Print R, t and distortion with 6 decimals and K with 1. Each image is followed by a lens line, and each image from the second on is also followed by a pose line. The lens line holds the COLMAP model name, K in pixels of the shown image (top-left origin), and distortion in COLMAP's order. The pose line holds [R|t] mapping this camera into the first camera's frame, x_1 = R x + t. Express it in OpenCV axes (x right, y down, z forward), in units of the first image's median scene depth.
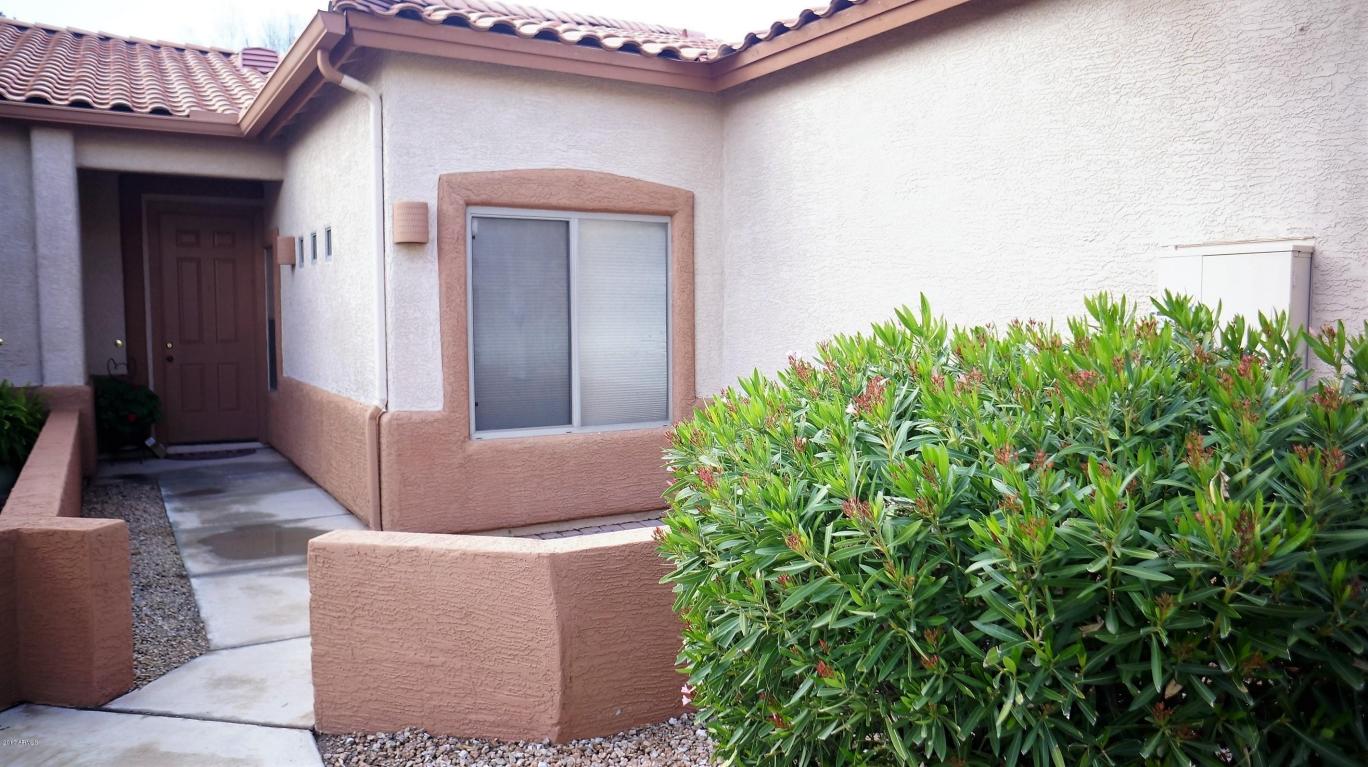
lens RADIAL K [[990.8, 0, 721.9], [0, 990.8, 375.8], [0, 0, 1]] dist [-0.087263, 0.092833]
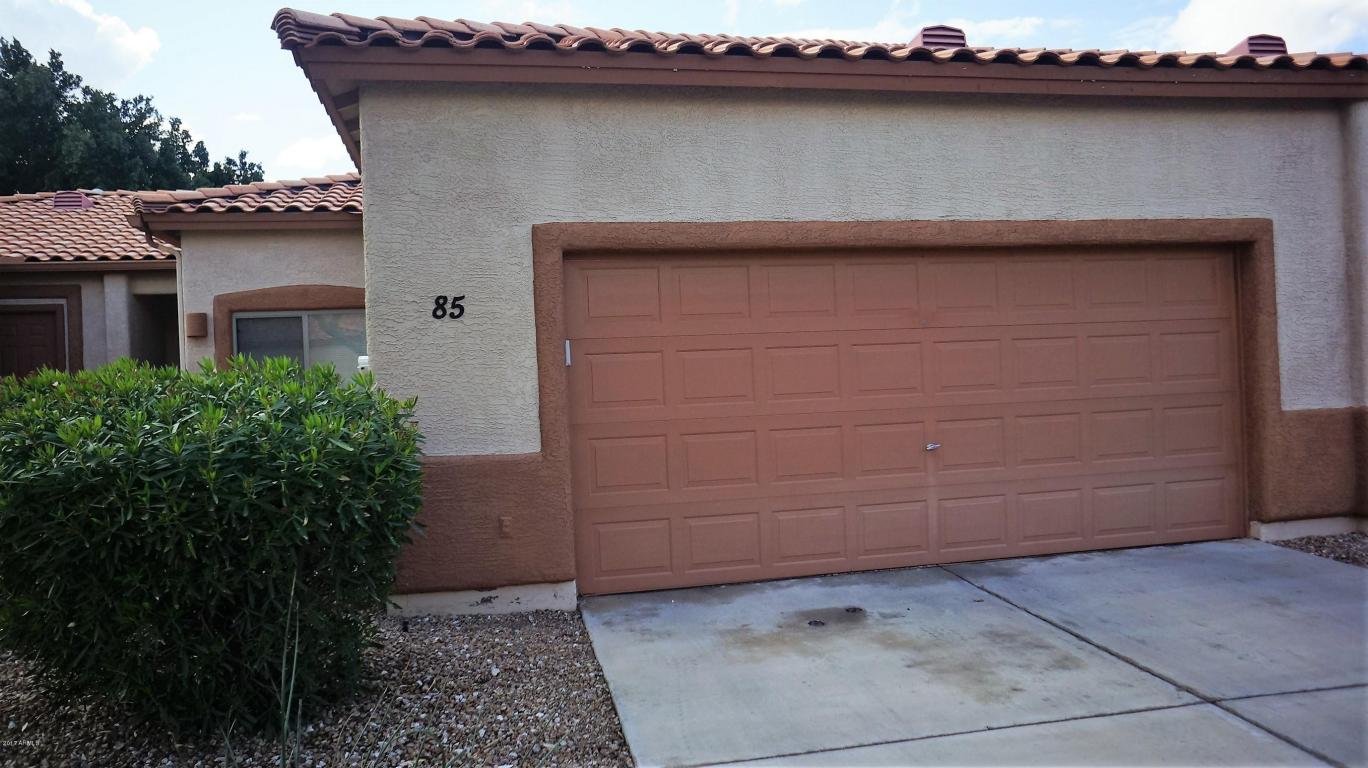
lens RADIAL K [[1004.1, 0, 684.0], [0, 1004.1, 384.0], [0, 0, 1]] dist [-0.076056, 0.103557]
pose [[0.936625, -0.032334, -0.348839, 1.034799], [0.015904, 0.998629, -0.049863, 0.047088], [0.349974, 0.041155, 0.935855, -0.319946]]
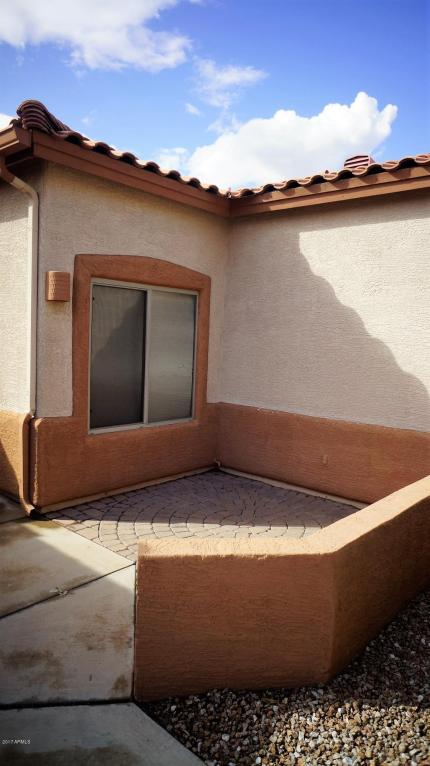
lens RADIAL K [[517.0, 0, 224.9], [0, 517.0, 383.3], [0, 0, 1]] dist [-0.083400, 0.072724]
pose [[0.954604, 0.016279, 0.297433, -0.283550], [-0.024588, 0.999404, 0.024213, -0.036168], [-0.296862, -0.030427, 0.954436, 0.197041]]
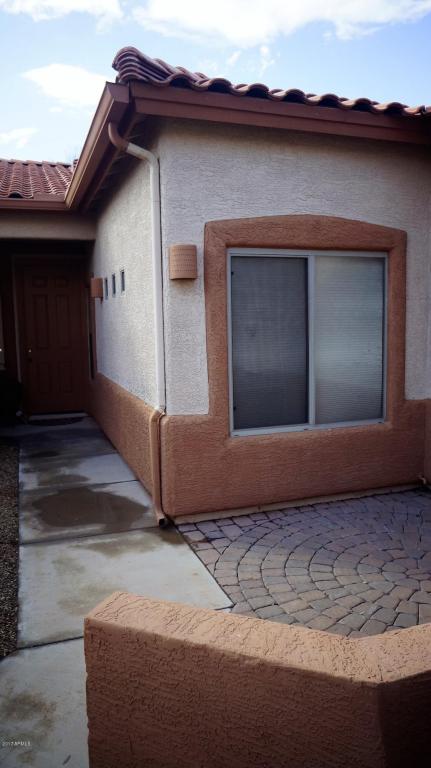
lens RADIAL K [[563.7, 0, 215.5], [0, 563.7, 384.0], [0, 0, 1]] dist [-0.076056, 0.103557]
pose [[0.972301, 0.011045, -0.233472, -0.104969], [0.001023, 0.998672, 0.051503, -0.038094], [0.233731, -0.050315, 0.970999, 0.300384]]
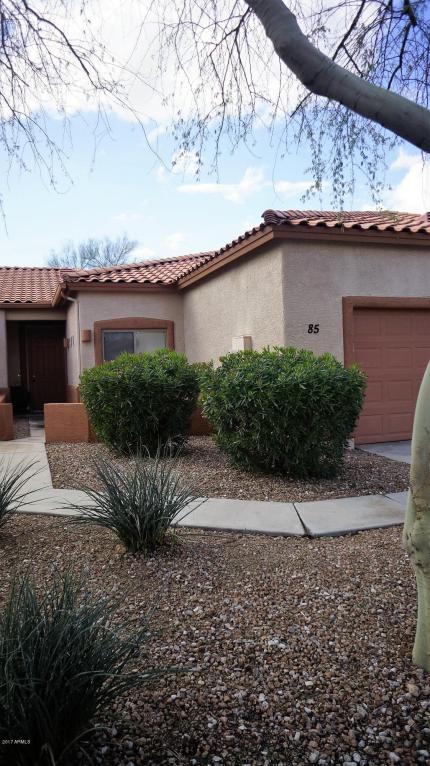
lens RADIAL K [[562.2, 0, 215.0], [0, 562.2, 383.0], [0, 0, 1]] dist [-0.076056, 0.103557]
pose [[0.971462, -0.023441, -0.236034, 0.595565], [0.015701, 0.999277, -0.034617, 0.093902], [0.236675, 0.029923, 0.971128, -0.847937]]
